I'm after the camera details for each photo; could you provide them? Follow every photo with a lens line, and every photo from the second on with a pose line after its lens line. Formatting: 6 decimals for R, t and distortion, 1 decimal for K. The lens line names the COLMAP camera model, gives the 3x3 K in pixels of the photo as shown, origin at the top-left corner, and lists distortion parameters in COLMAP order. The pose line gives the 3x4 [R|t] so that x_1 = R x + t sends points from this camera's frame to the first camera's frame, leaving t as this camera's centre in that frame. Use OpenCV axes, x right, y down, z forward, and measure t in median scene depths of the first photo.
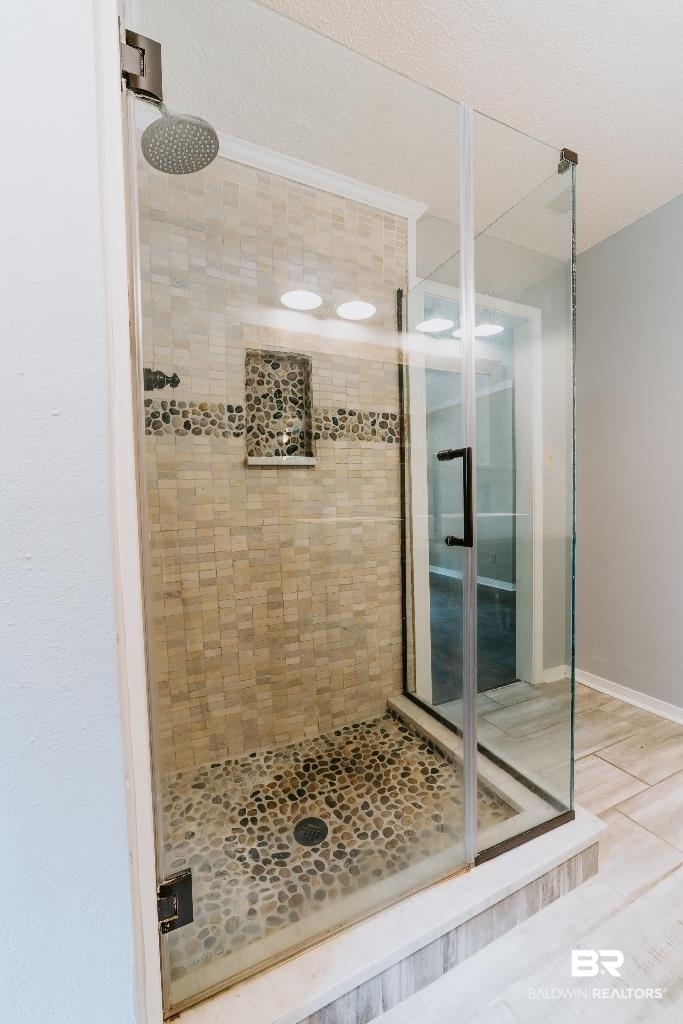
lens RADIAL K [[416.4, 0, 326.7], [0, 416.4, 520.3], [0, 0, 1]] dist [-0.002744, 0.000245]
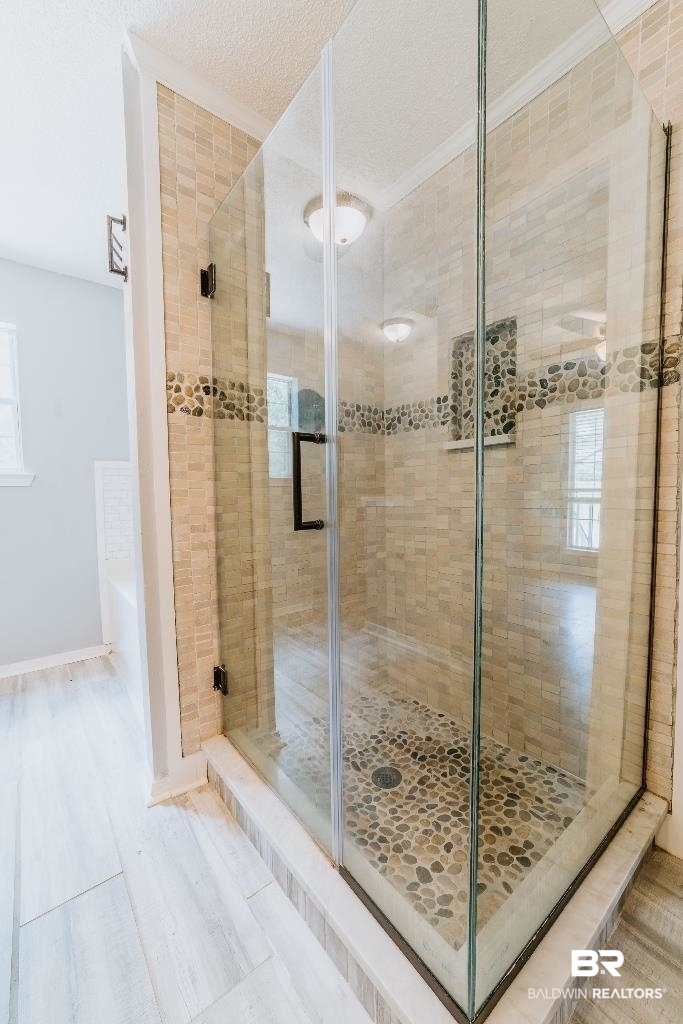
lens RADIAL K [[387.0, 0, 341.7], [0, 387.0, 516.1], [0, 0, 1]] dist [-0.004297, 0.000227]
pose [[0.277888, 0.079643, -0.957306, 0.713807], [-0.039394, 0.996664, 0.071482, -0.024422], [0.959805, 0.017848, 0.280098, 0.469513]]
